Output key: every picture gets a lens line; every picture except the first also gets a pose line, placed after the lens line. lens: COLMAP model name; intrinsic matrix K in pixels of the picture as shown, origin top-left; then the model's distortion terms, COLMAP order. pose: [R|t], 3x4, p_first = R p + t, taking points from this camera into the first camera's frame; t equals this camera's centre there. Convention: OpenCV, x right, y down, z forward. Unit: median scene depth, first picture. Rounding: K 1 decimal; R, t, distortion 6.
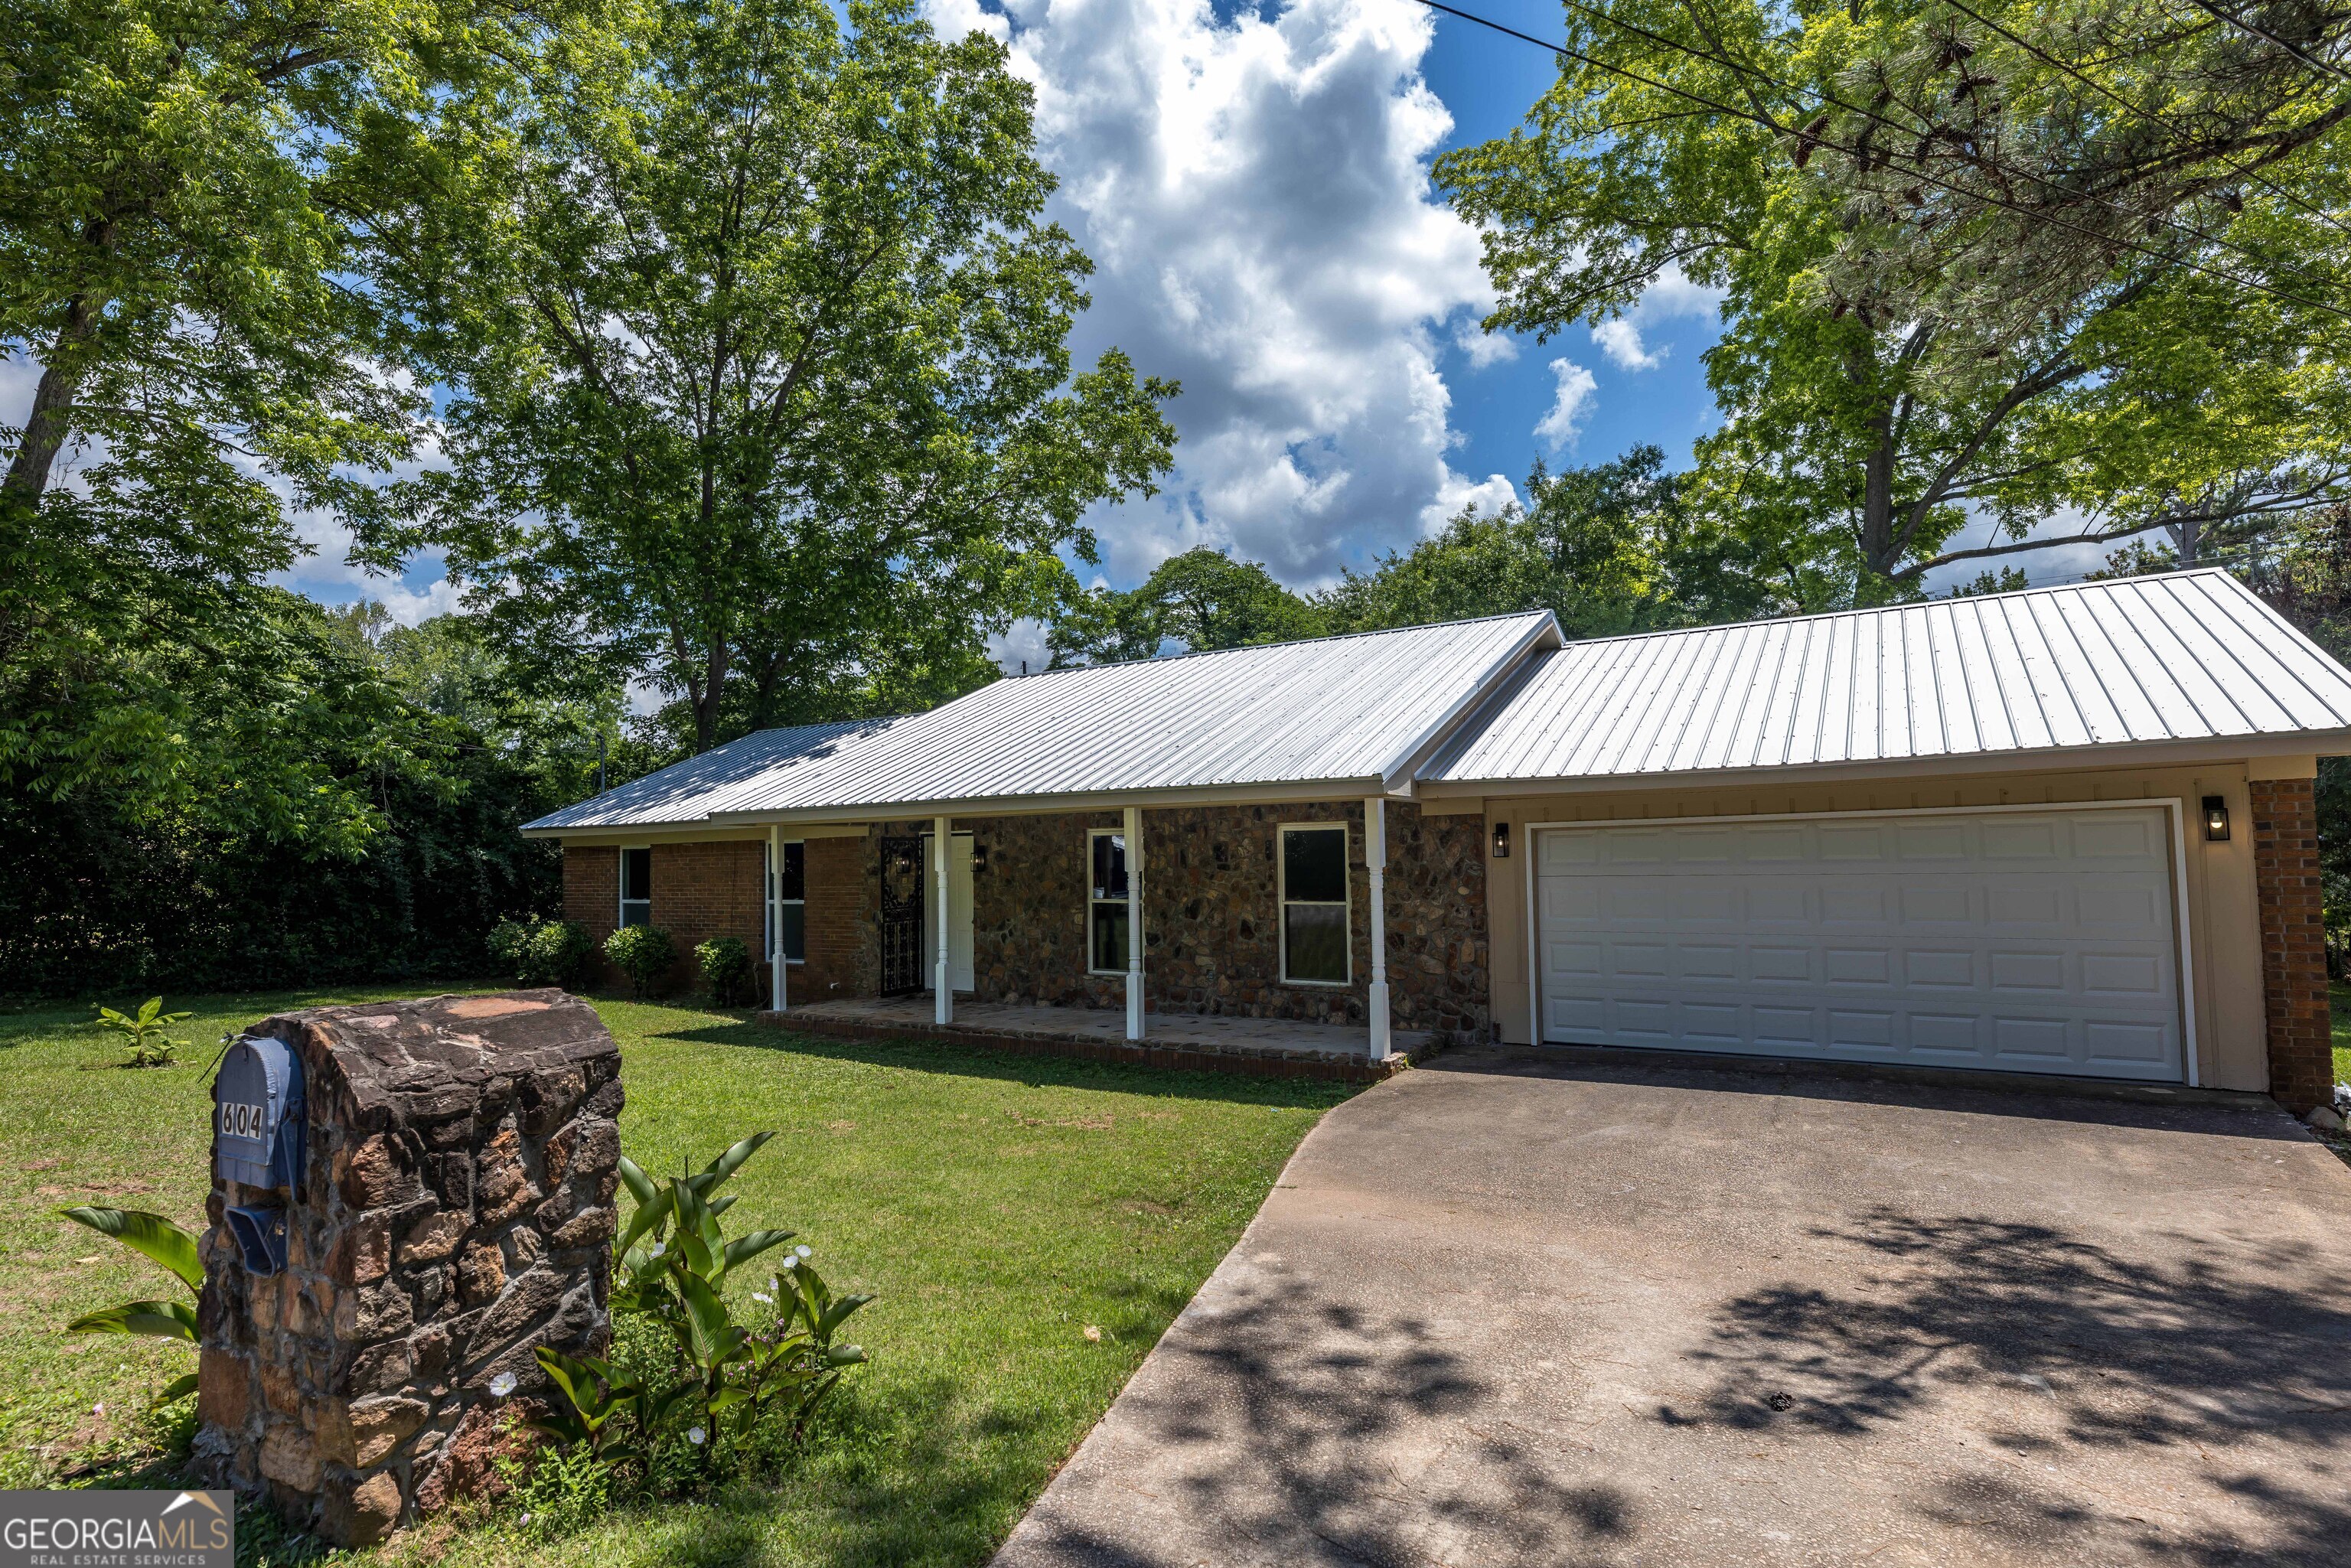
lens RADIAL K [[1132.7, 0, 1185.4], [0, 1132.7, 821.5], [0, 0, 1]] dist [-0.010659, -0.000158]
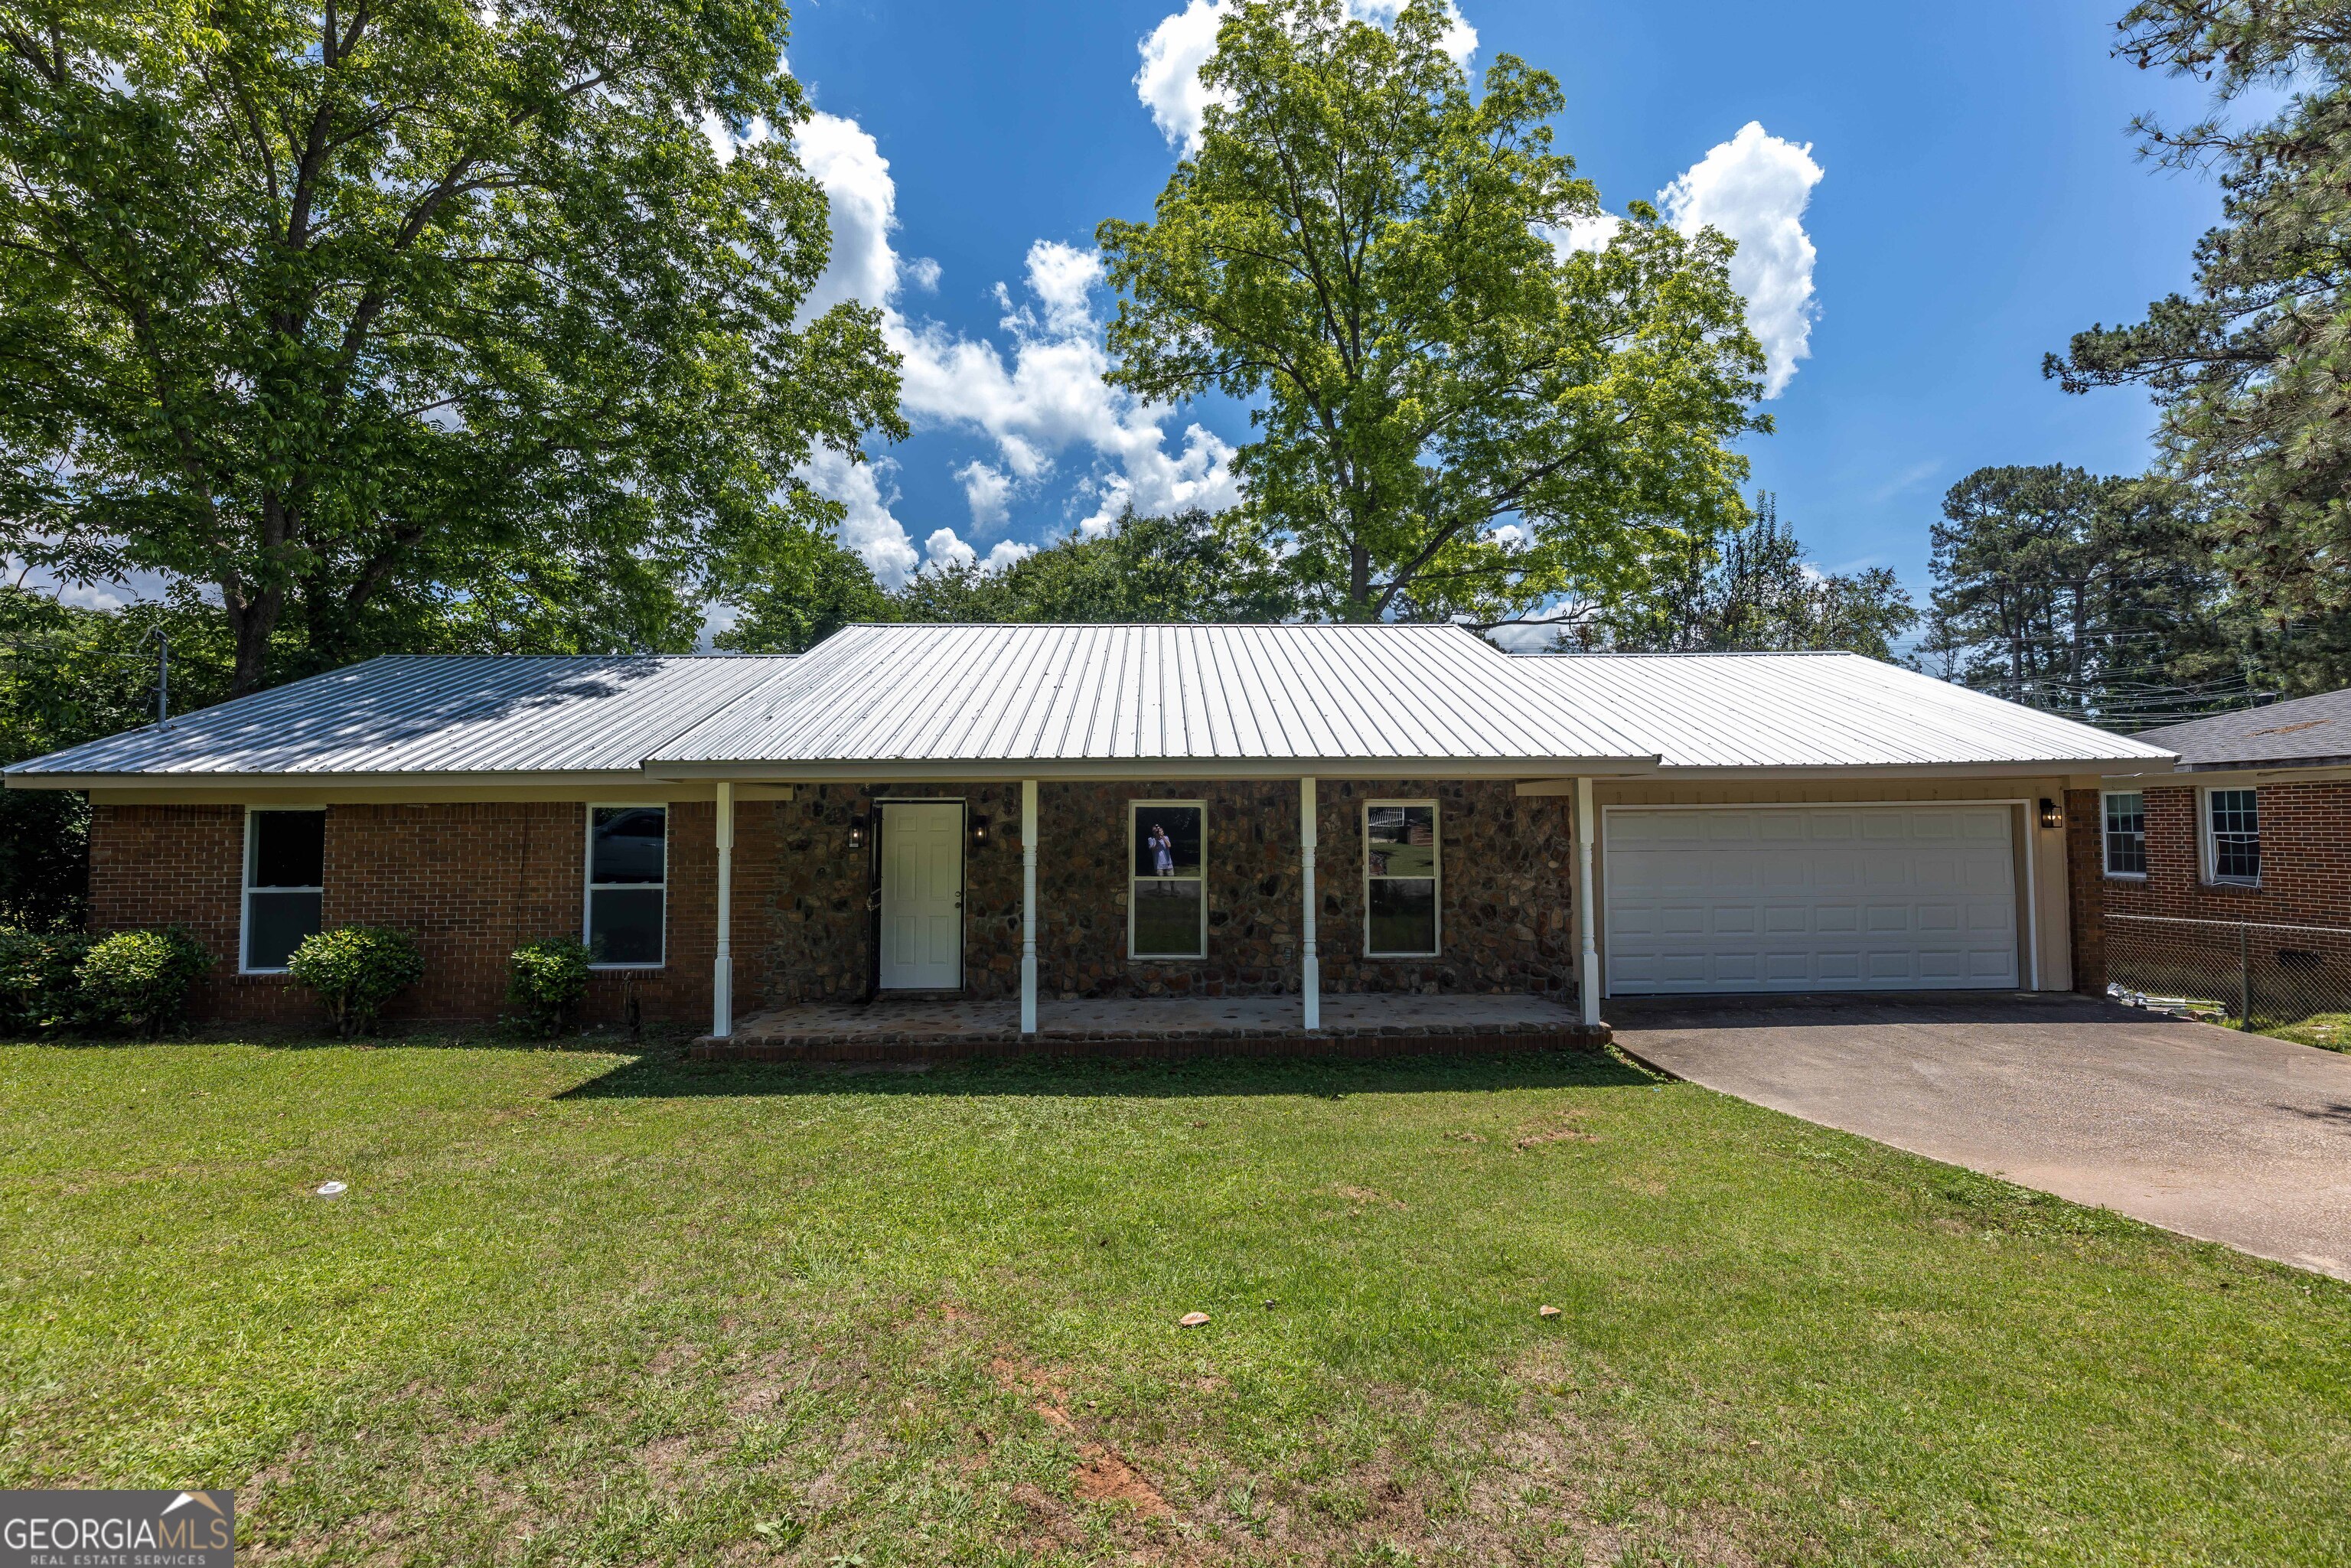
lens RADIAL K [[993.5, 0, 1177.8], [0, 993.5, 779.4], [0, 0, 1]] dist [-0.001717, -0.000274]
pose [[0.839449, 0.041243, 0.541871, -0.524861], [-0.025615, 0.999011, -0.036354, 0.019849], [-0.542834, 0.016637, 0.839675, 0.332418]]
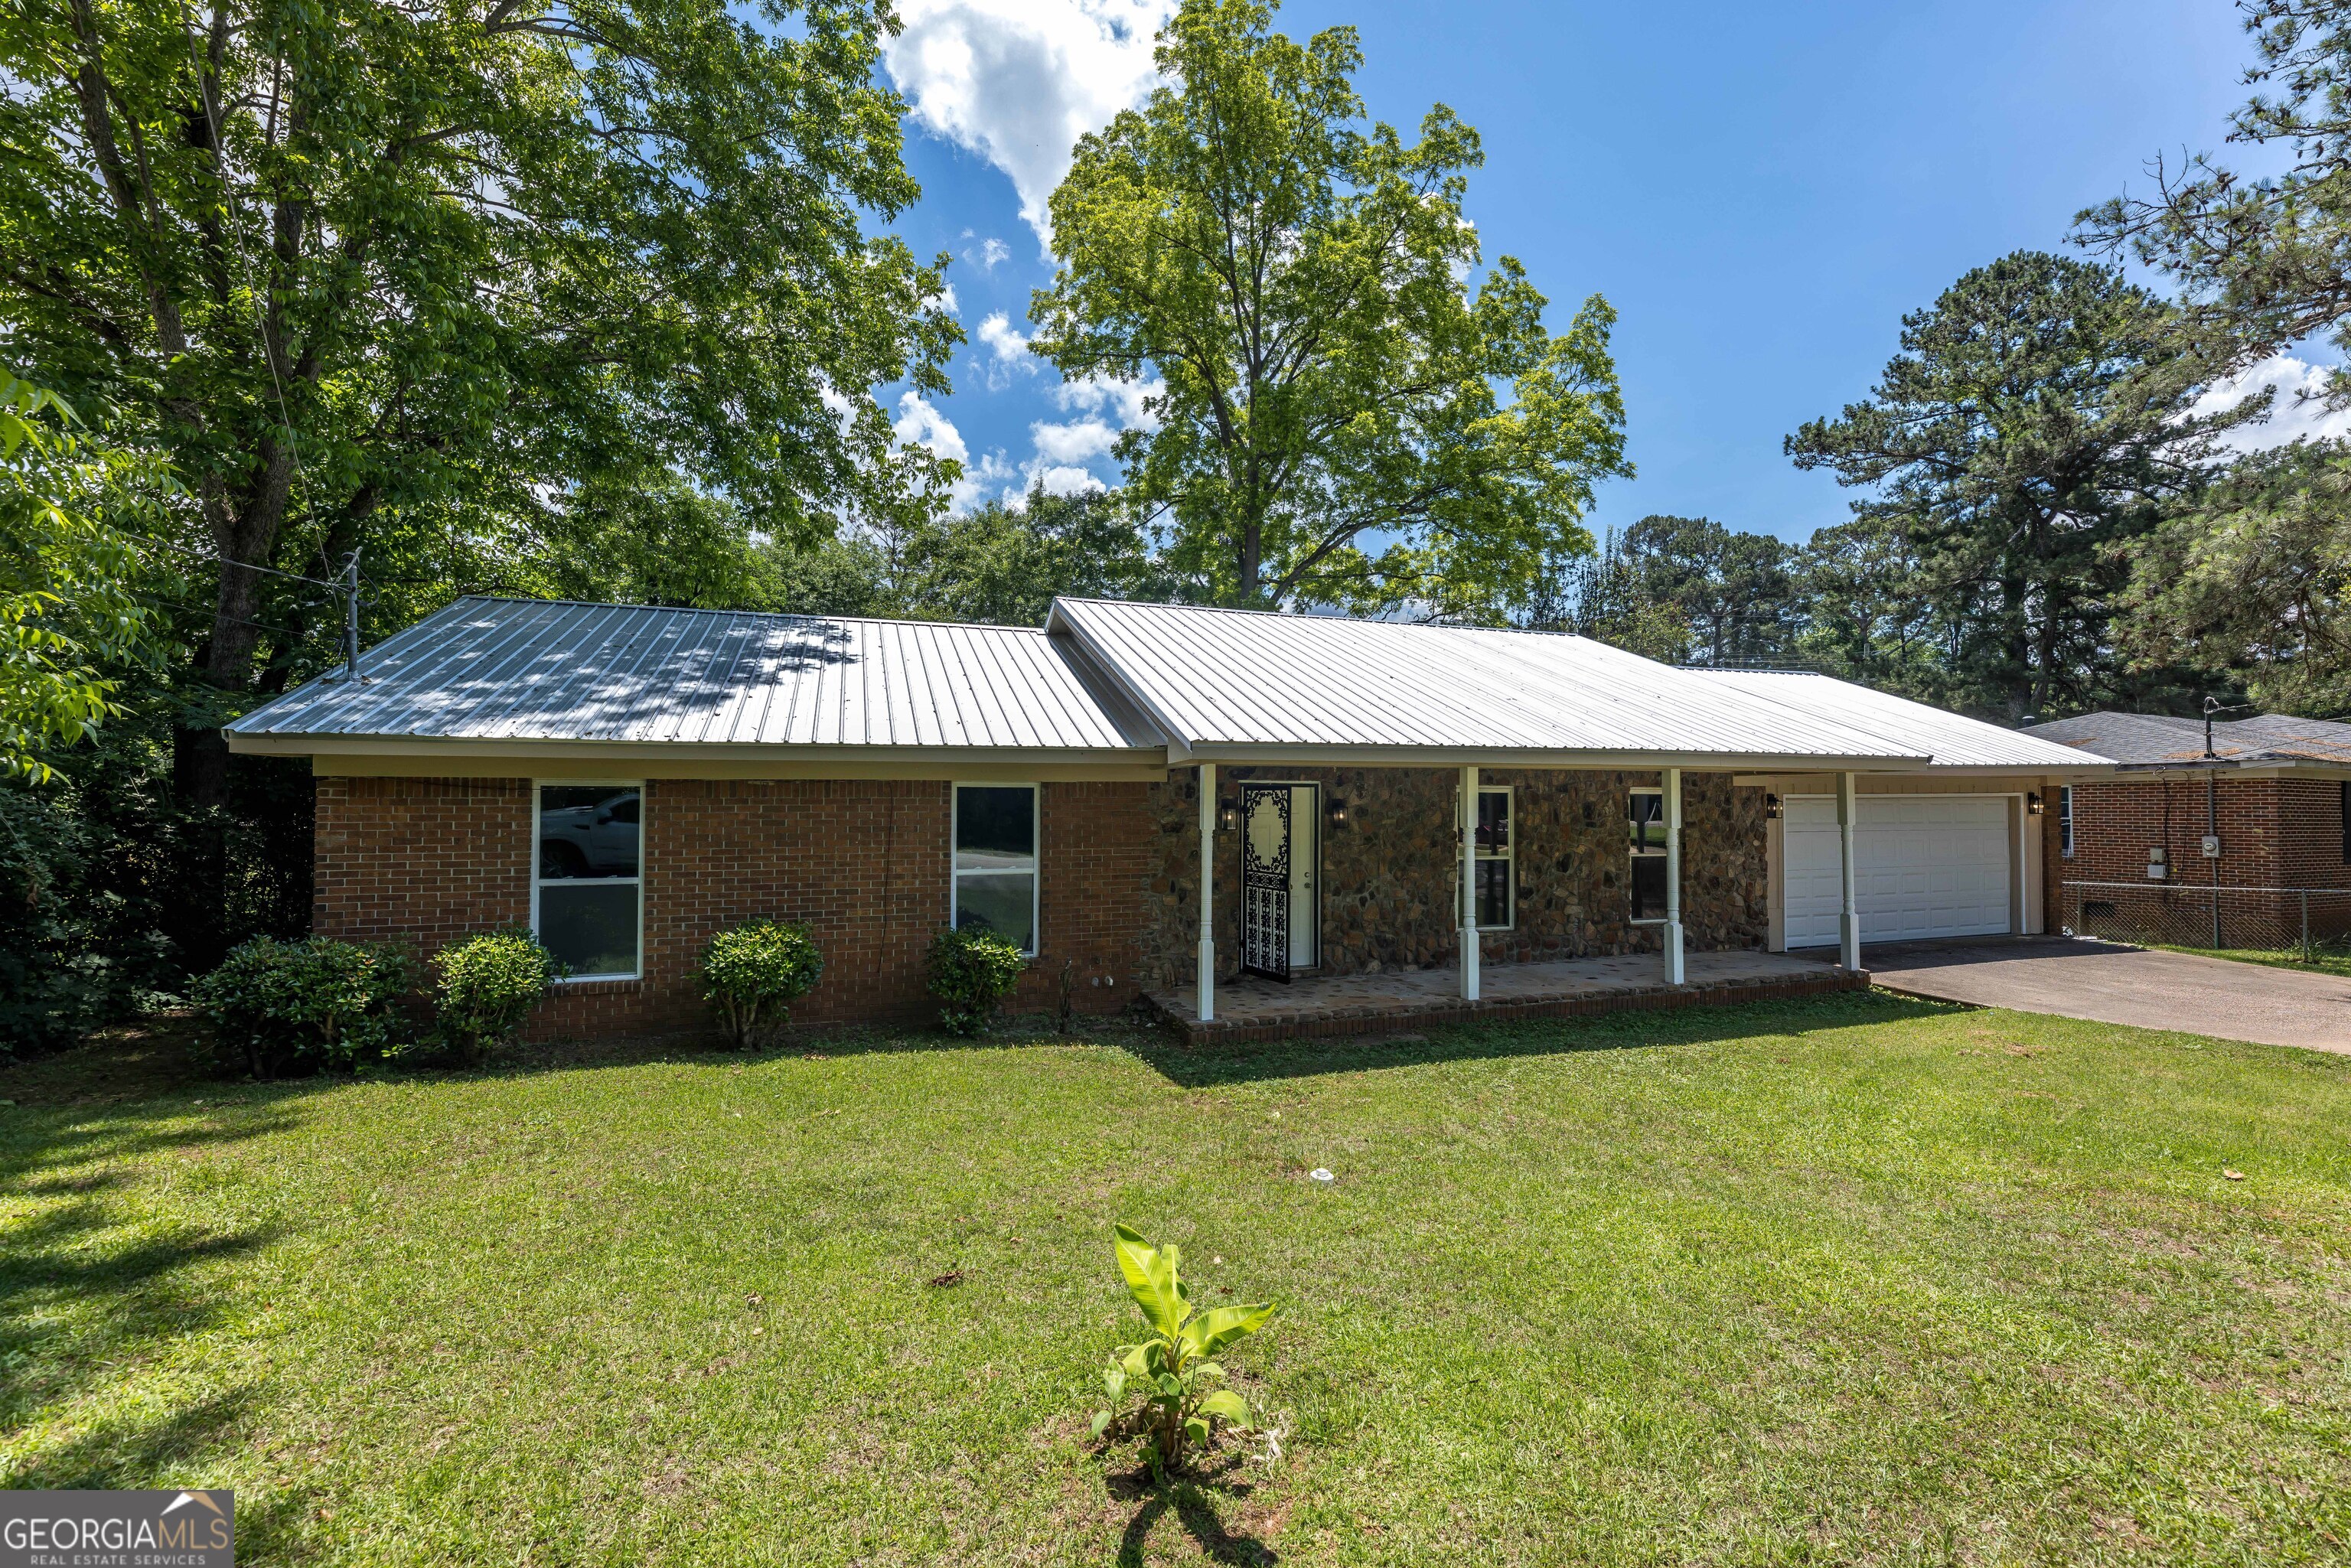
lens RADIAL K [[987.7, 0, 1171.7], [0, 987.7, 787.8], [0, 0, 1]] dist [-0.003106, 0.000094]
pose [[0.640705, 0.034658, 0.767005, -0.967827], [-0.033416, 0.999293, -0.017240, 0.034391], [-0.767060, -0.014584, 0.641410, 0.686852]]
